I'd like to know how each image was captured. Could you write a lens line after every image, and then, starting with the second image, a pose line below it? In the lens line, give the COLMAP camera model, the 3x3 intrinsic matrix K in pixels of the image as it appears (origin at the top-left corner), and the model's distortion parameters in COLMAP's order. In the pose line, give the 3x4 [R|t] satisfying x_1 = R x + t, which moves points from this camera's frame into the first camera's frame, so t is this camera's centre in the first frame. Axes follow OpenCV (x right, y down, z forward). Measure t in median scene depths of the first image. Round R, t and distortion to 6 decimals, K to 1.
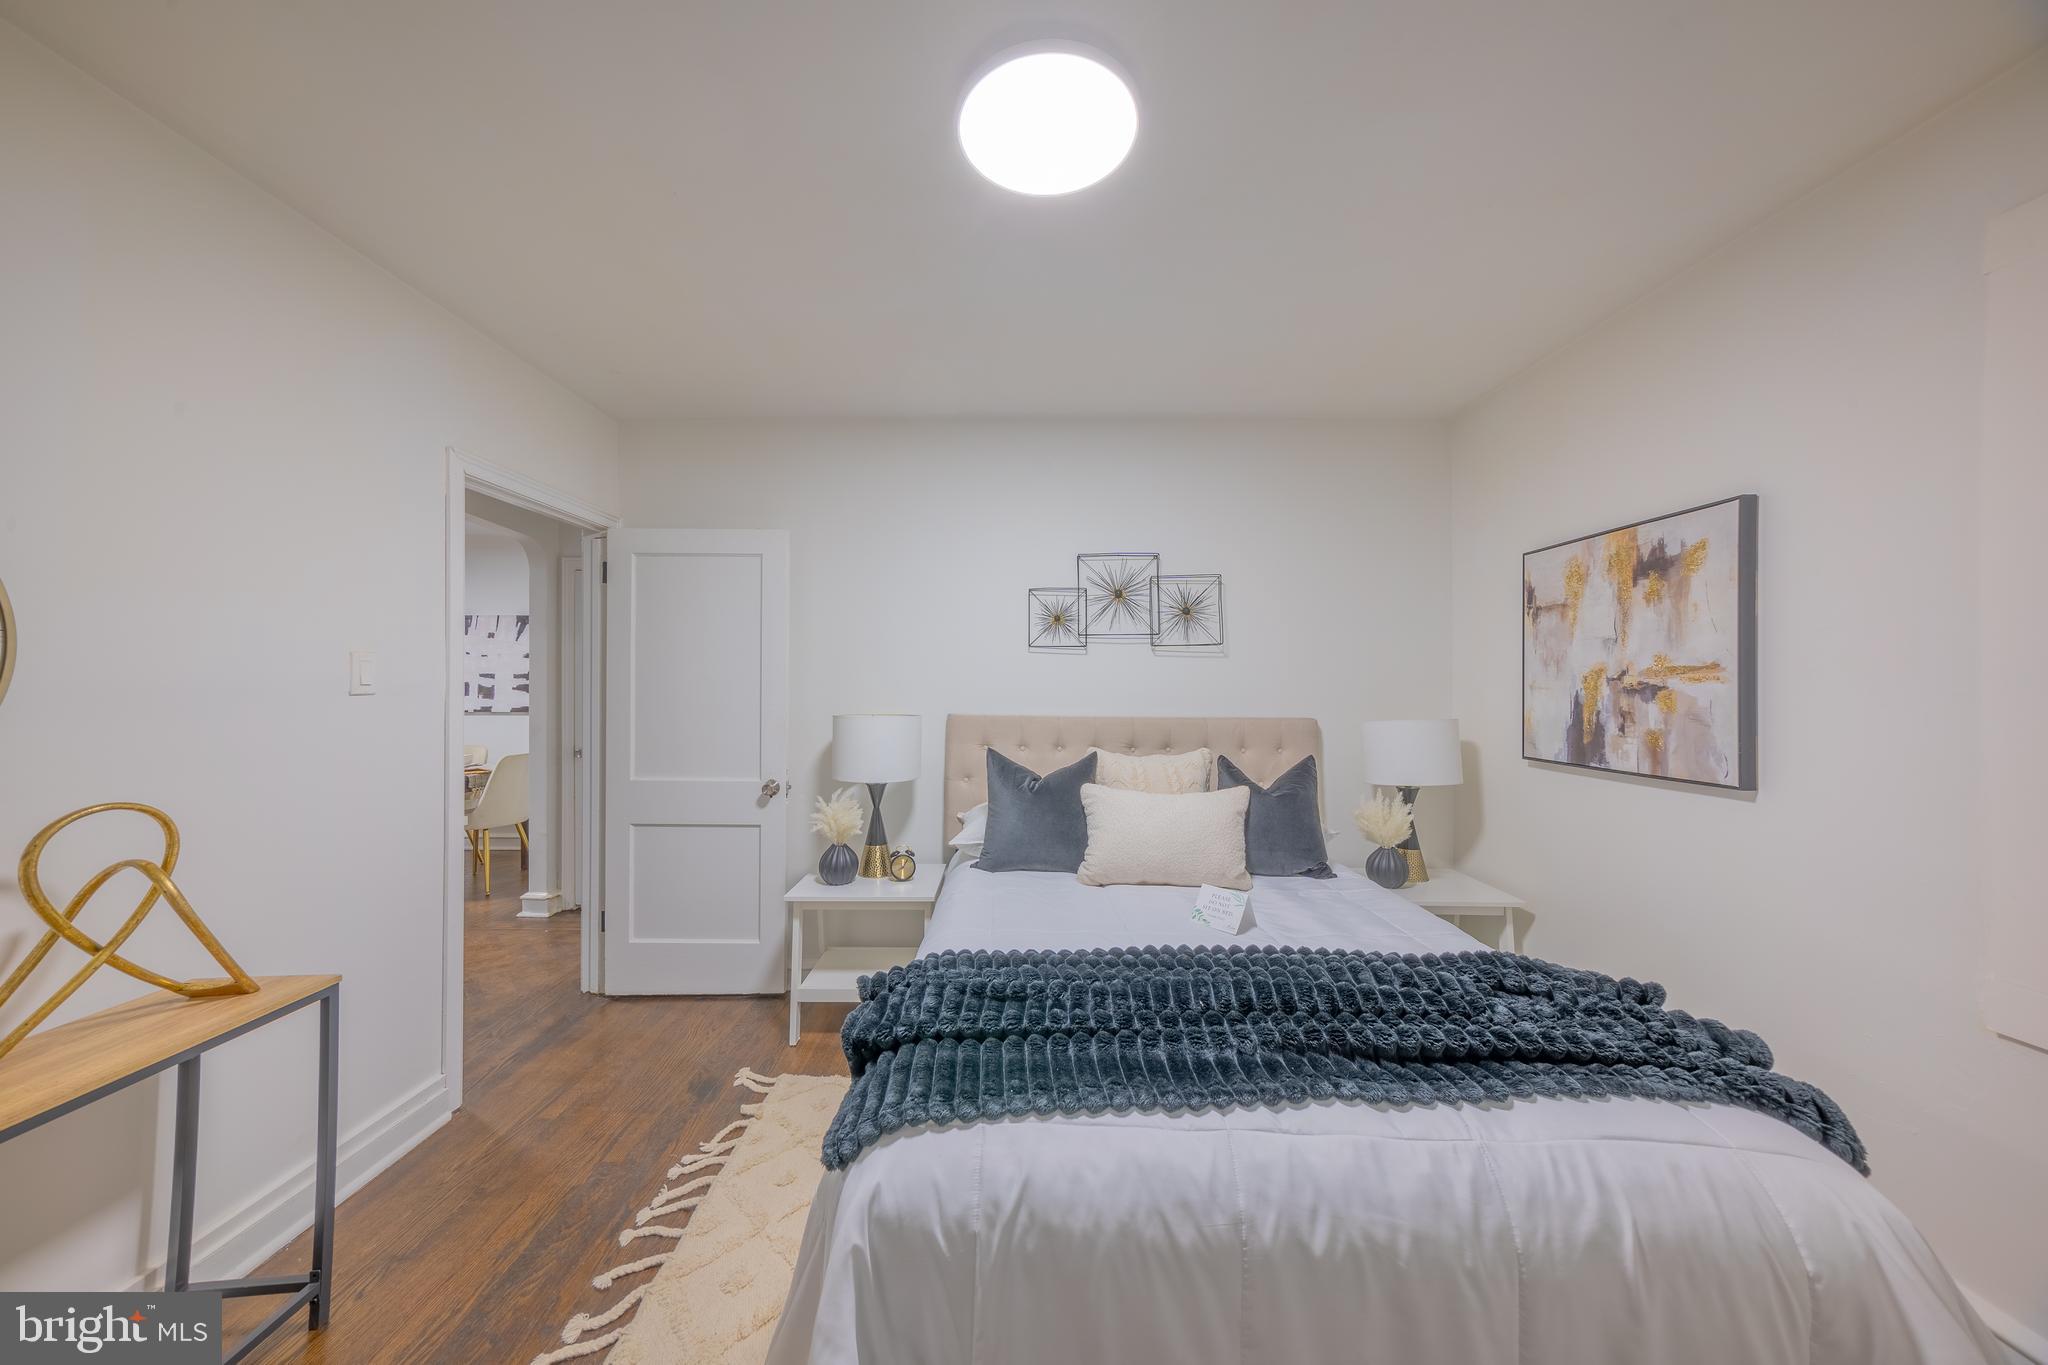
lens RADIAL K [[680.6, 0, 1017.1], [0, 680.6, 683.7], [0, 0, 1]] dist [-0.029929, 0.022368]
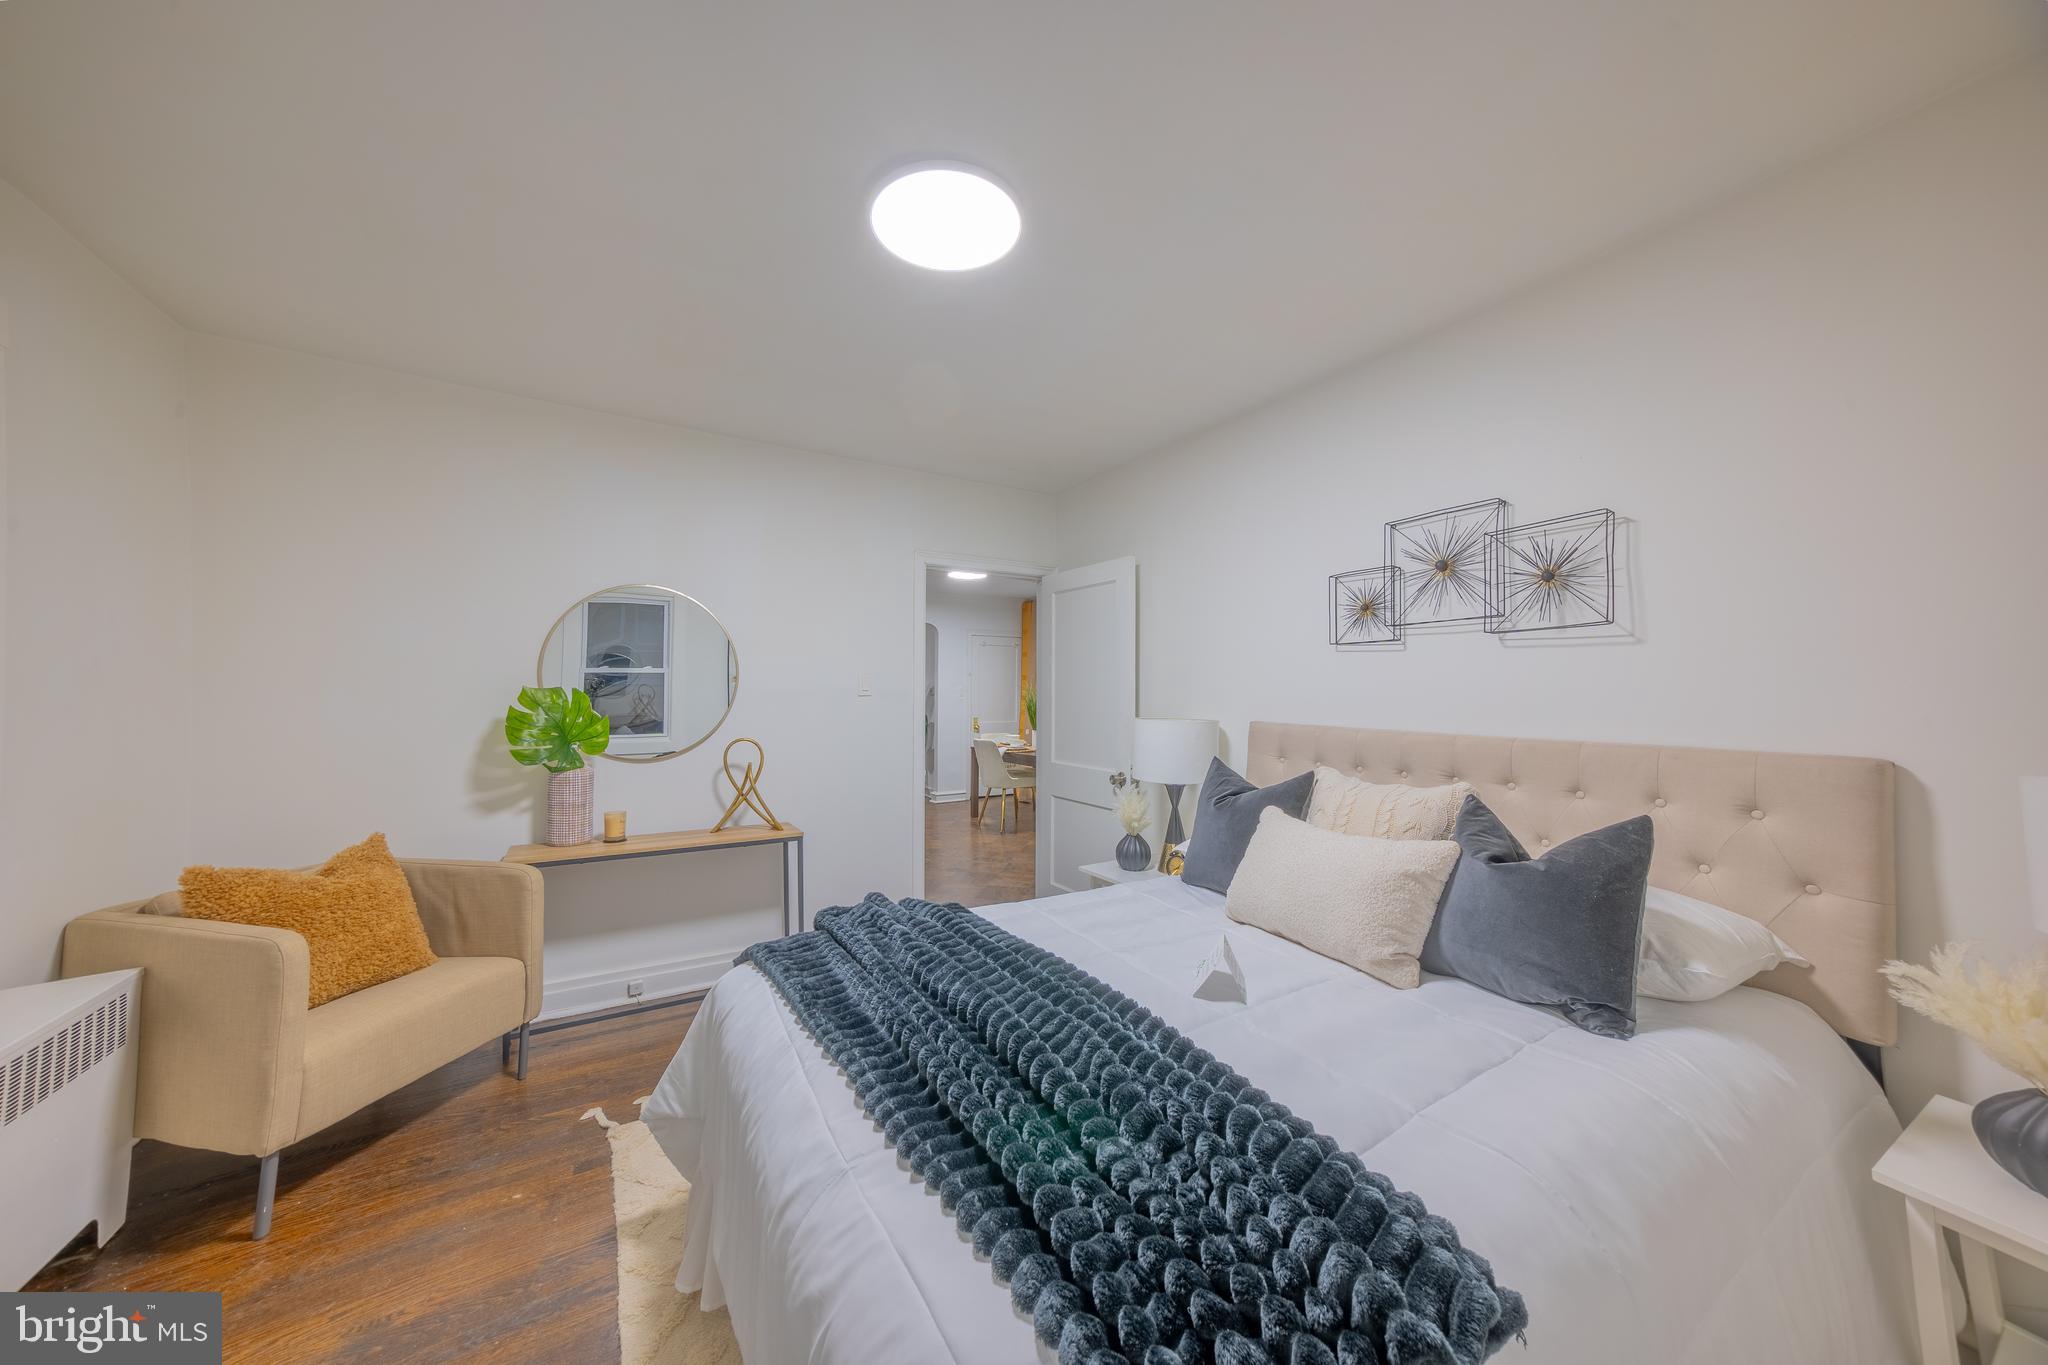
lens RADIAL K [[680.6, 0, 1017.1], [0, 680.6, 683.7], [0, 0, 1]] dist [-0.029929, 0.022368]
pose [[0.521013, -0.011380, -0.853473, 0.537487], [-0.000505, 0.999907, -0.013641, 0.005442], [0.853548, 0.007539, 0.520959, 0.234976]]
